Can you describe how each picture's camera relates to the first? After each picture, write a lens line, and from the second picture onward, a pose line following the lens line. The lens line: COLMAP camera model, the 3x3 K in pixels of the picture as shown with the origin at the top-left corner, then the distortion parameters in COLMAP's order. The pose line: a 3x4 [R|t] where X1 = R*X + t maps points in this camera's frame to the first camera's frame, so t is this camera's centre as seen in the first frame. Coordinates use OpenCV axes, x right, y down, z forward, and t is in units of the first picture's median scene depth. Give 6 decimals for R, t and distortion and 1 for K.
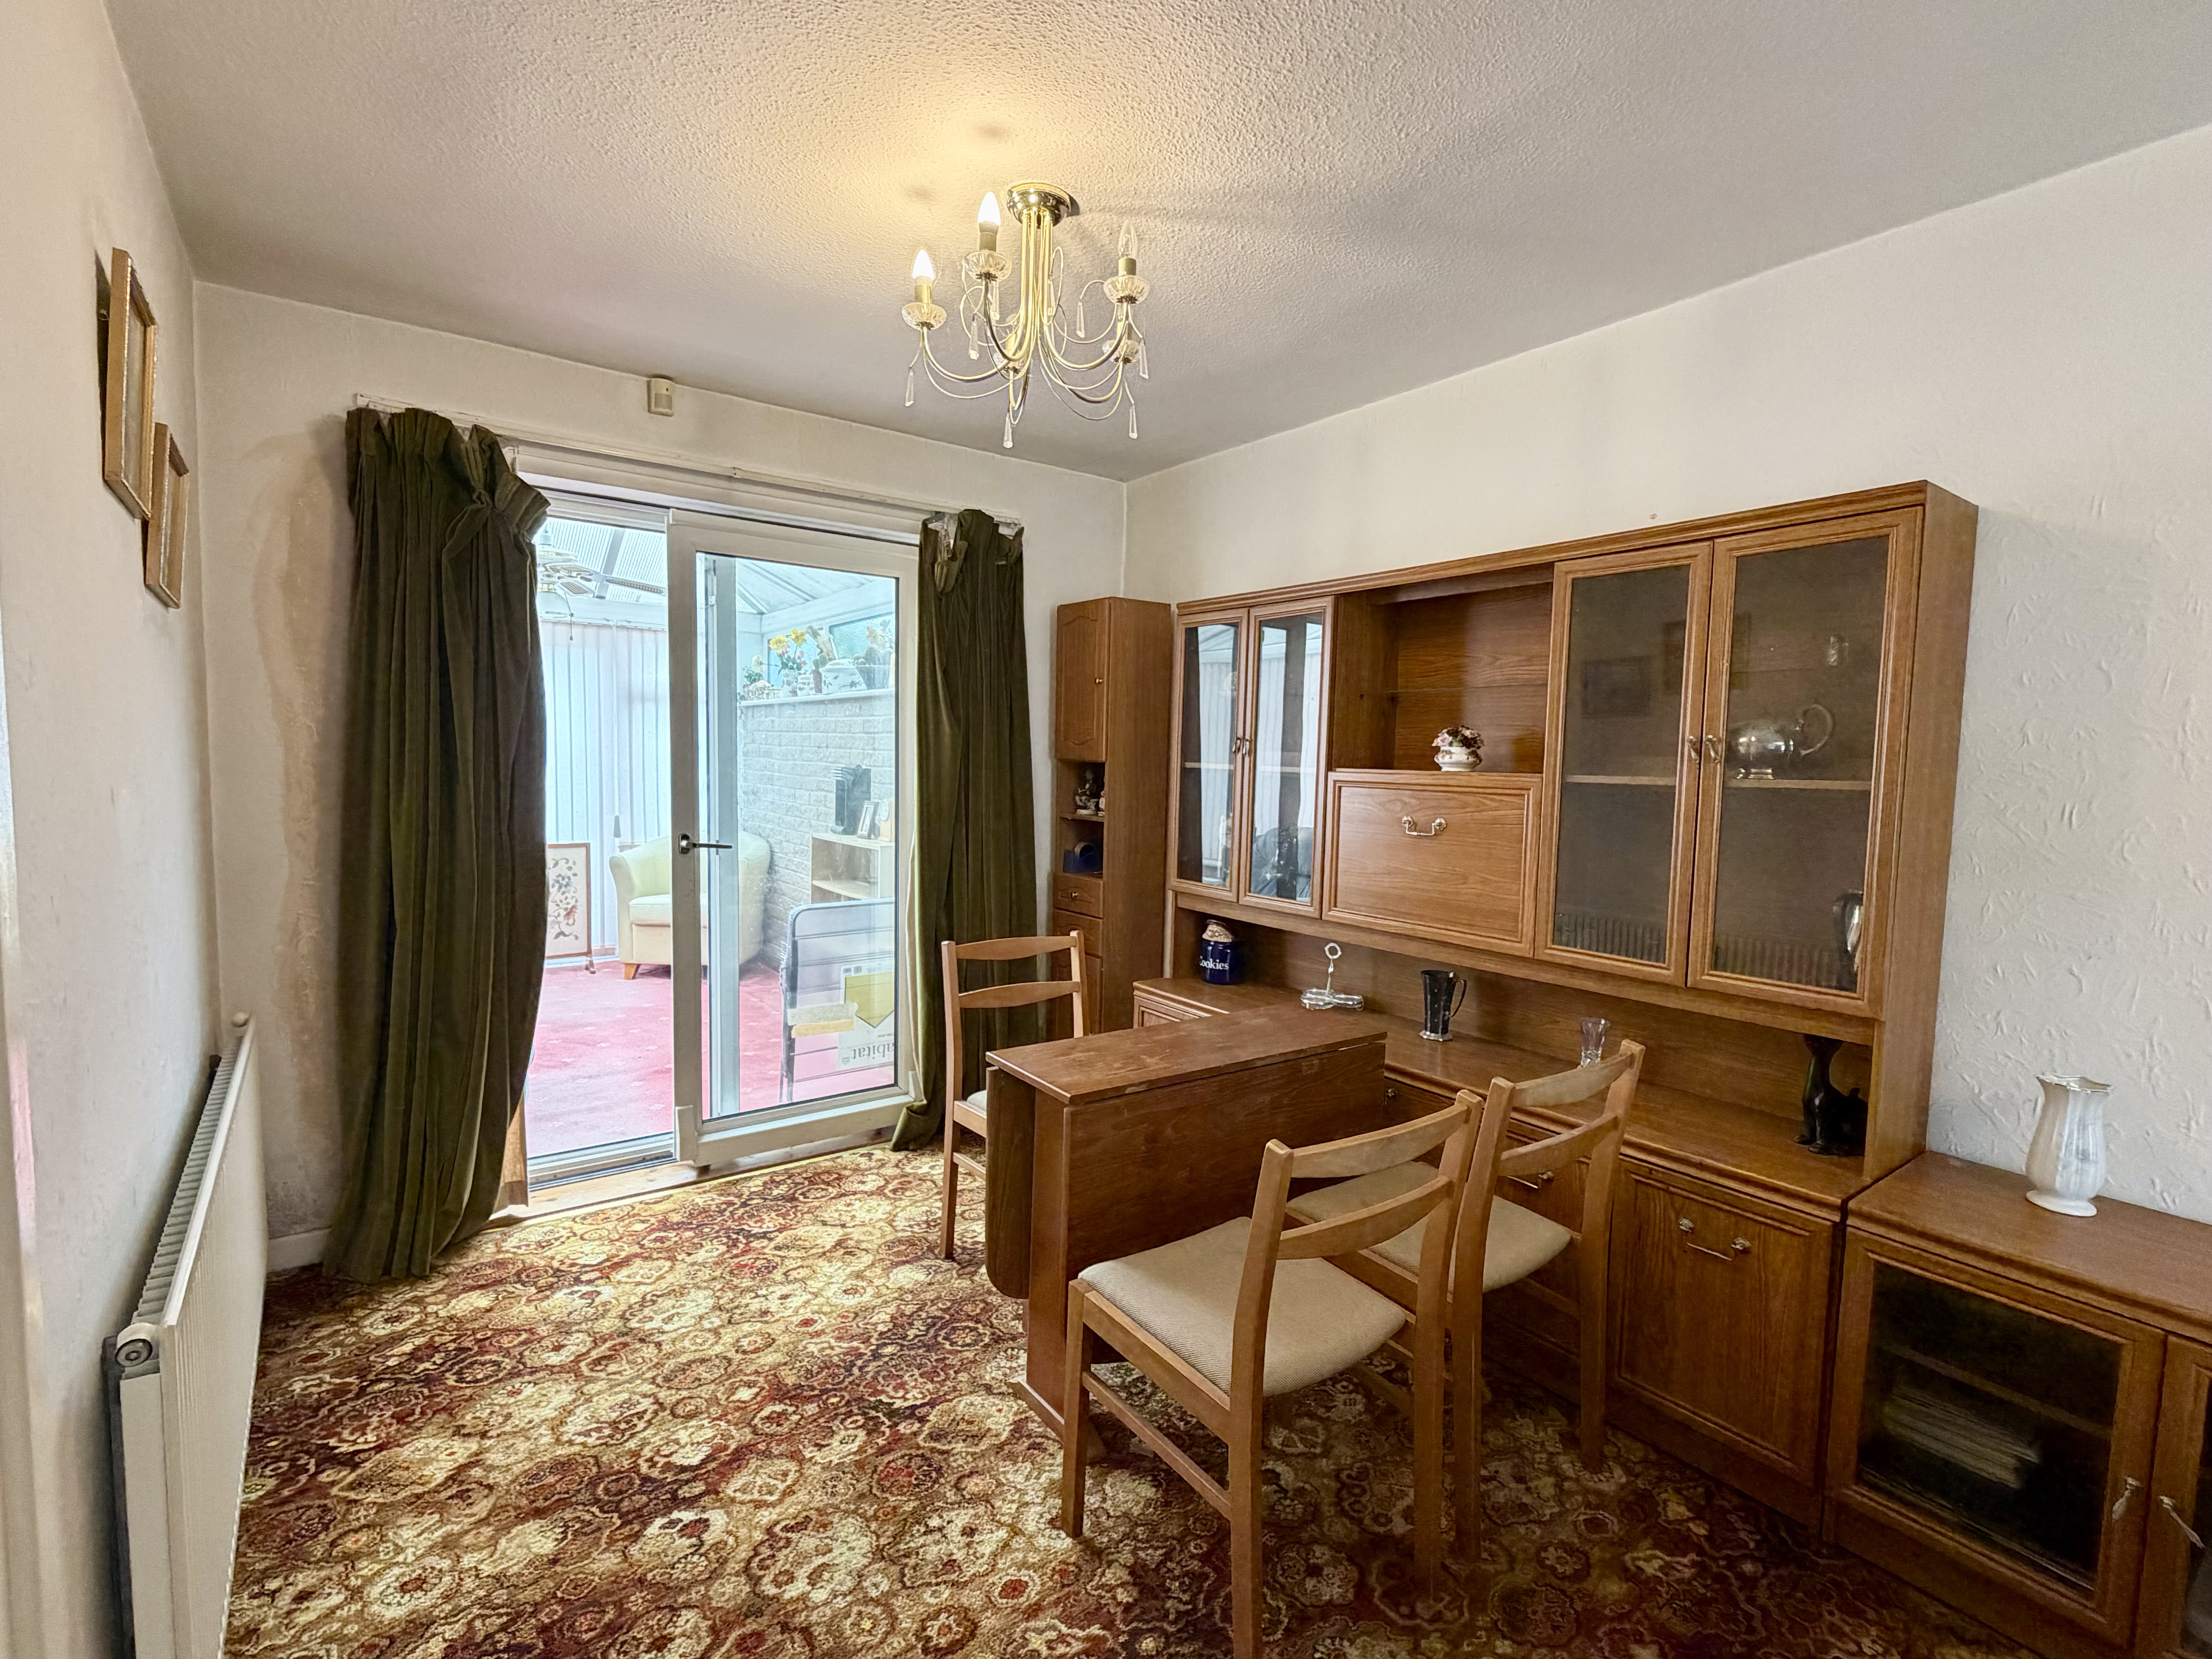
lens RADIAL K [[1046.7, 0, 1110.4], [0, 1046.7, 833.9], [0, 0, 1]] dist [-0.000937, 0.000008]
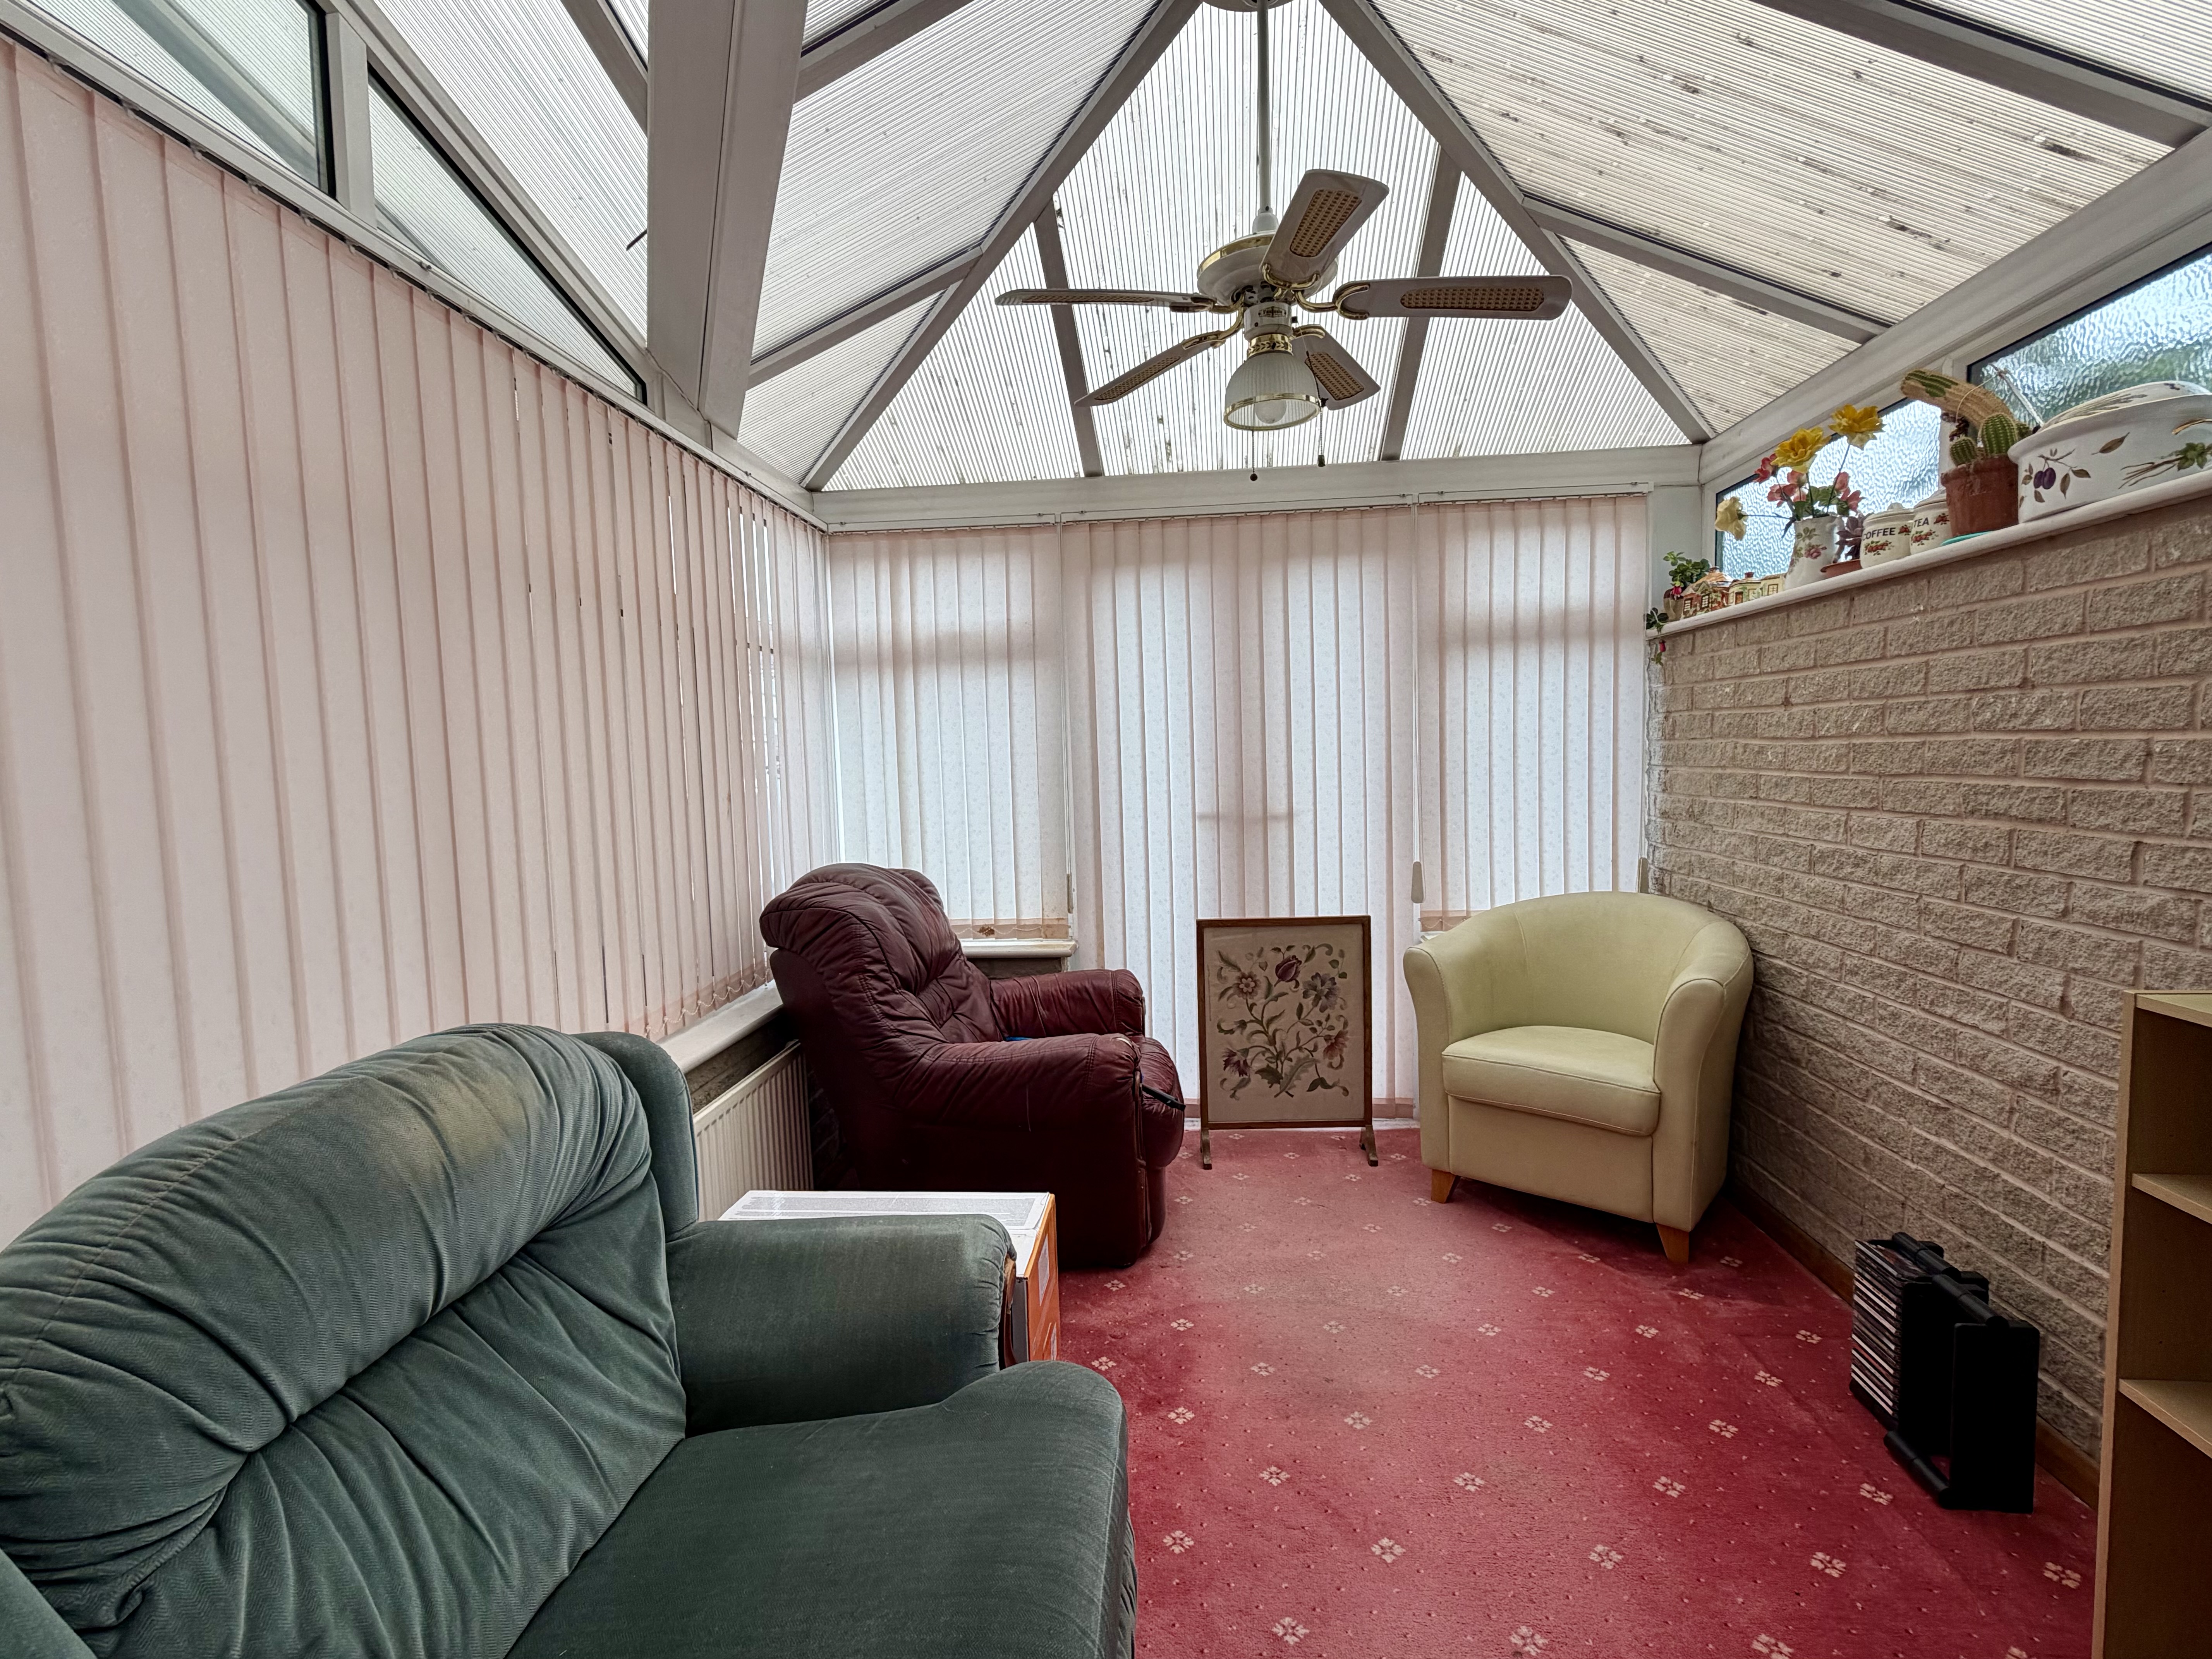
lens RADIAL K [[1046.7, 0, 1110.5], [0, 1046.7, 828.8], [0, 0, 1]] dist [-0.000937, 0.000008]
pose [[0.755693, 0.011087, -0.654832, -0.307028], [-0.002922, 0.999904, 0.013557, -0.050818], [0.654919, -0.008332, 0.755653, 0.631309]]
